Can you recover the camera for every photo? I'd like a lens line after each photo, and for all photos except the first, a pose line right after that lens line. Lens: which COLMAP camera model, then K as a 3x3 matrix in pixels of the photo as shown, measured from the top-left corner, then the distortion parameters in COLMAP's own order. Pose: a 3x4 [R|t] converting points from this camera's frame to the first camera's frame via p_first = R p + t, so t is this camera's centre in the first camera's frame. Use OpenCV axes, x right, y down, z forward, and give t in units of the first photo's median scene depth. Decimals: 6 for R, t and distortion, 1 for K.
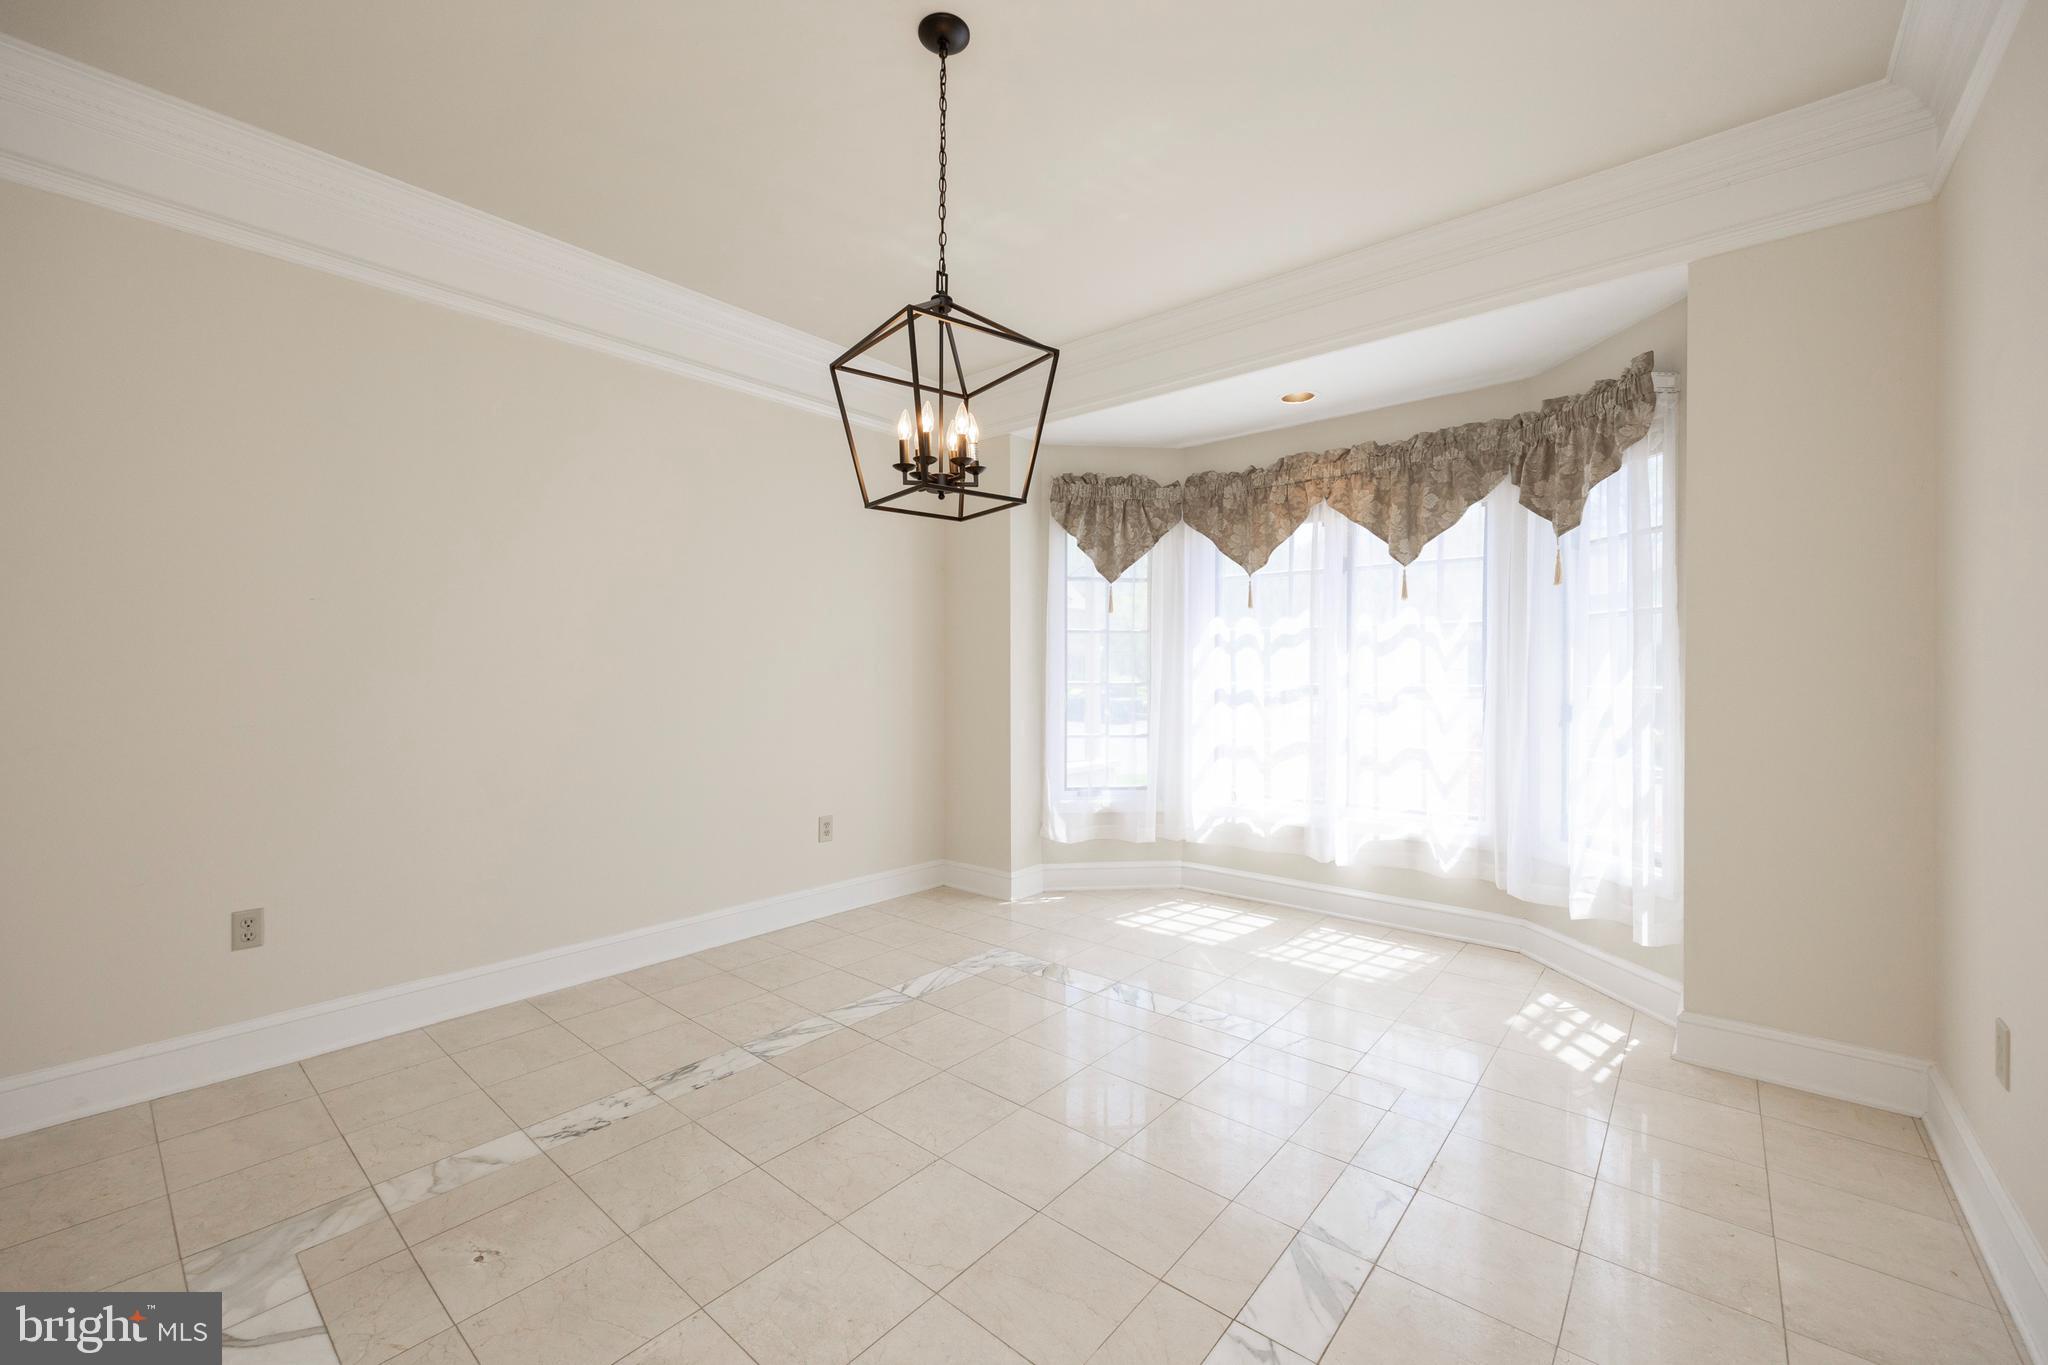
lens RADIAL K [[811.7, 0, 1028.2], [0, 811.7, 674.5], [0, 0, 1]] dist [0.001478, 0.000439]
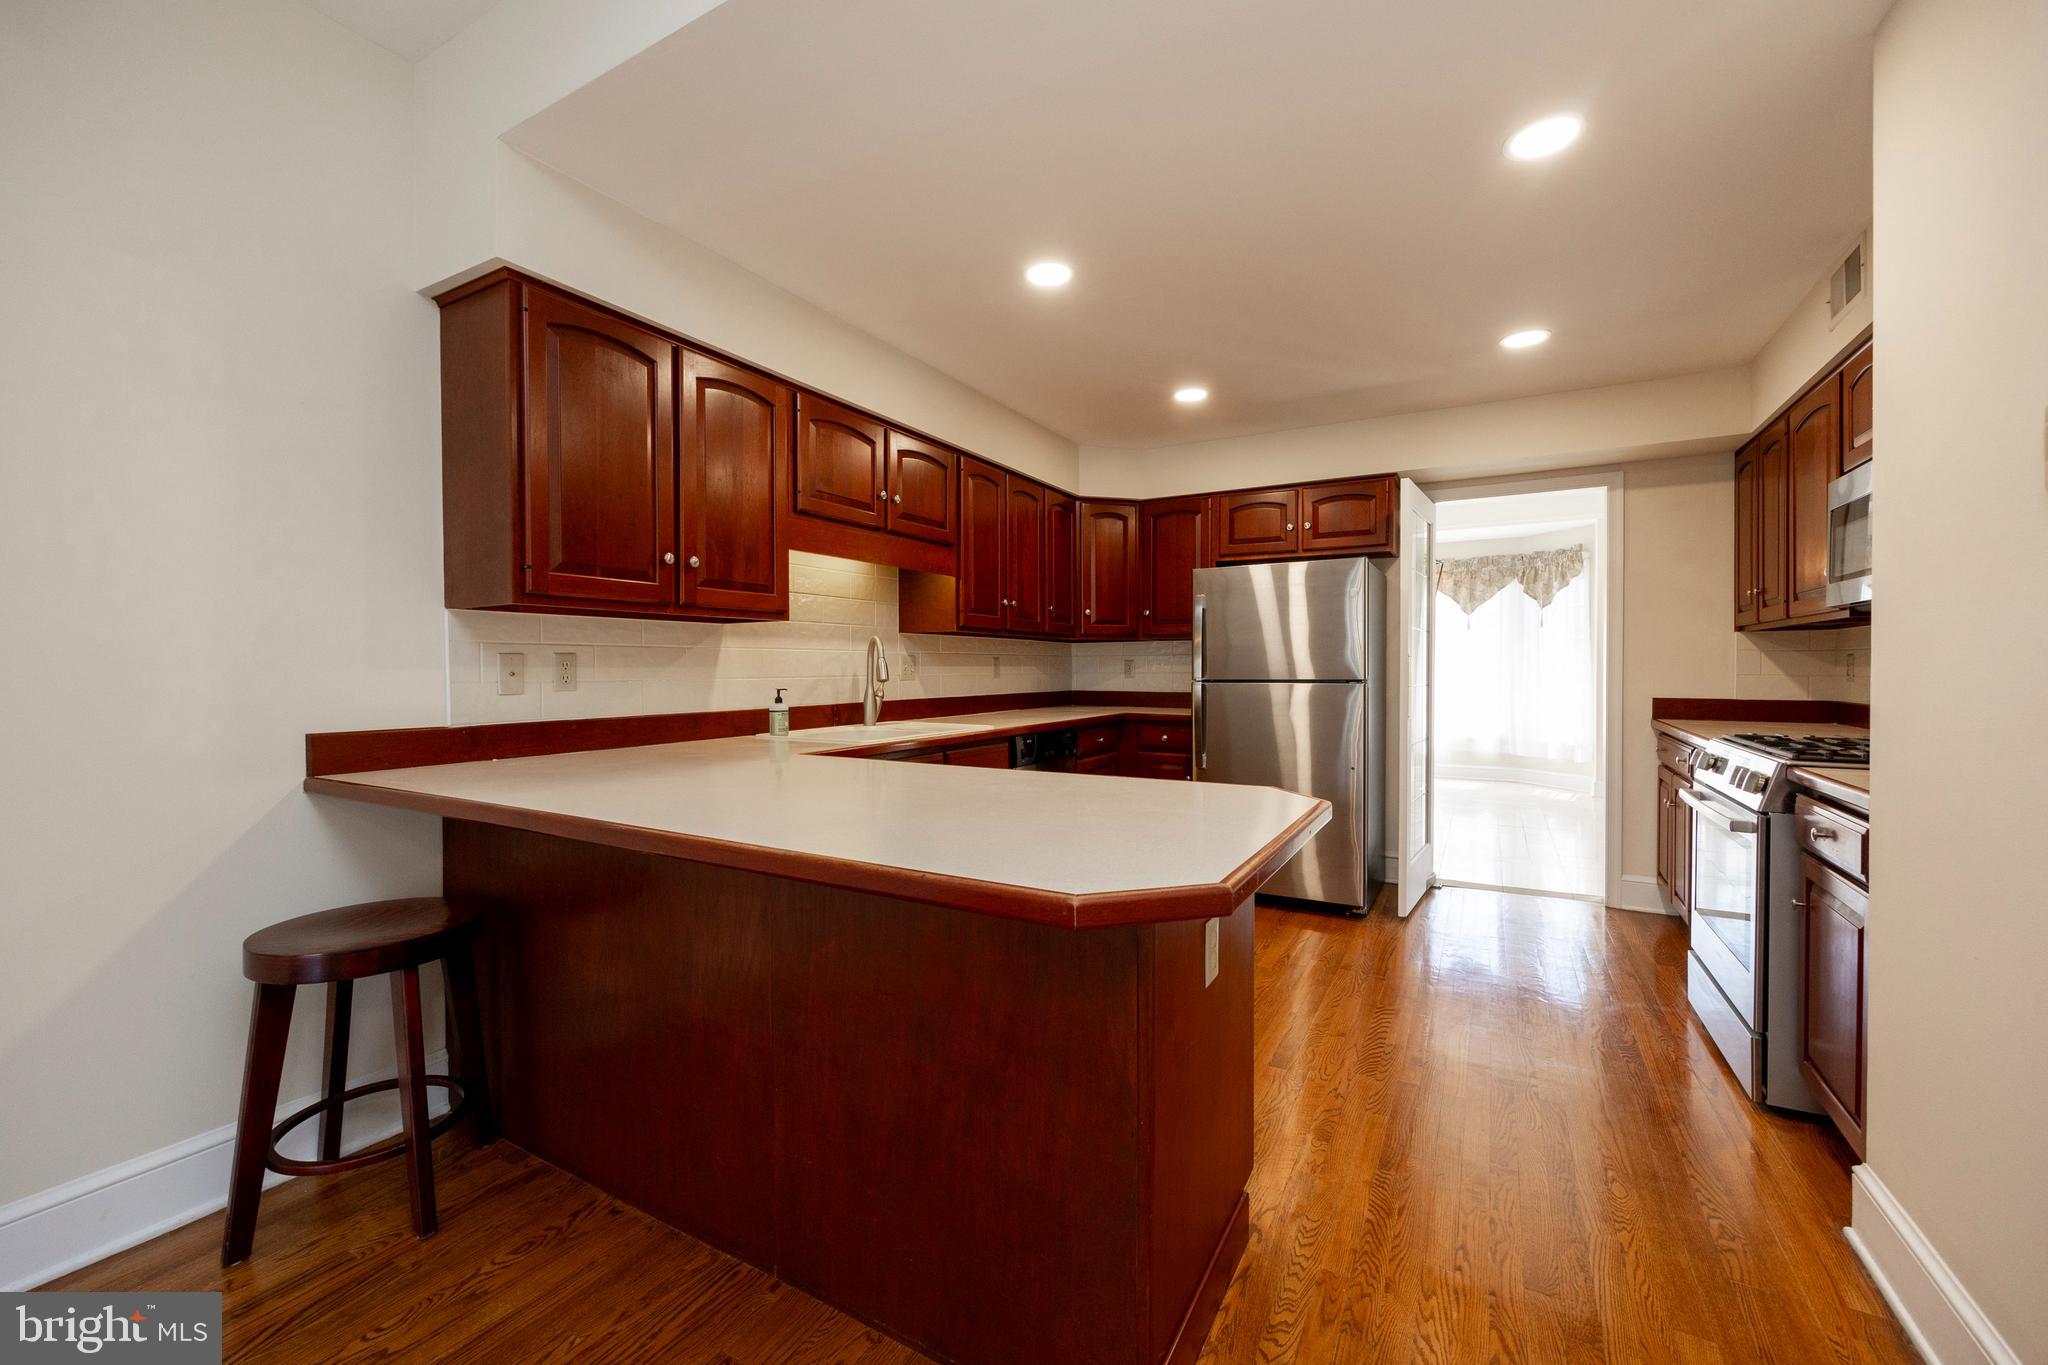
lens RADIAL K [[811.7, 0, 1022.5], [0, 811.7, 677.9], [0, 0, 1]] dist [0.001478, 0.000439]
pose [[0.985491, -0.004054, 0.169678, -1.245230], [0.001924, 0.999917, 0.012717, 0.008555], [-0.169716, -0.012206, 0.985417, -1.102655]]
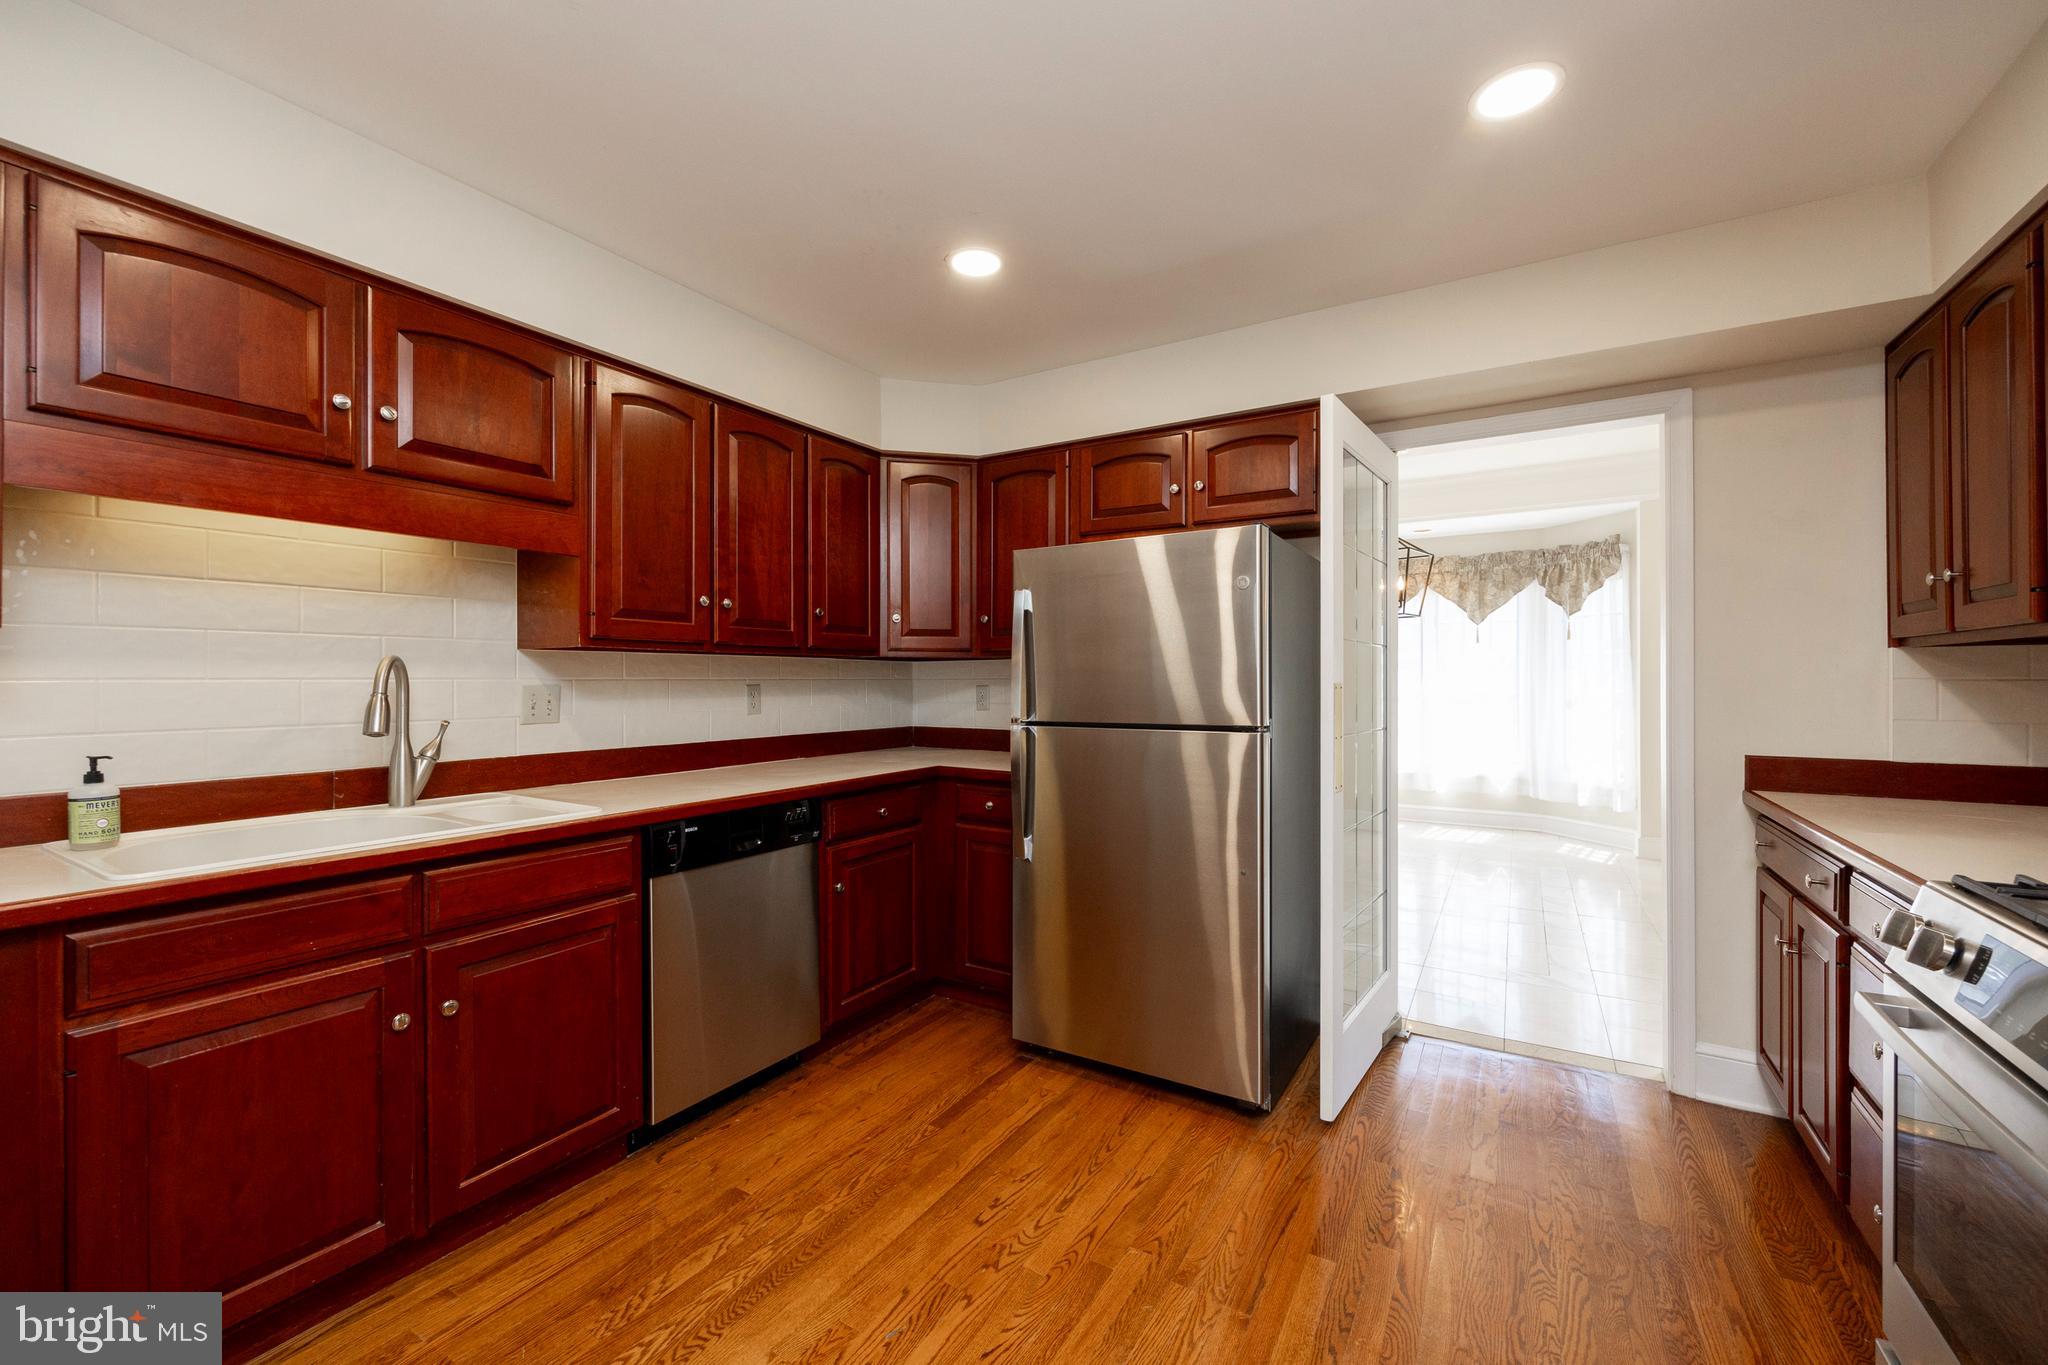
lens RADIAL K [[811.7, 0, 1024.8], [0, 811.7, 680.0], [0, 0, 1]] dist [0.001478, 0.000439]
pose [[0.989633, -0.000931, 0.143613, -0.884515], [0.000992, 0.999999, -0.000349, -0.012435], [-0.143613, 0.000488, 0.989634, -0.722889]]
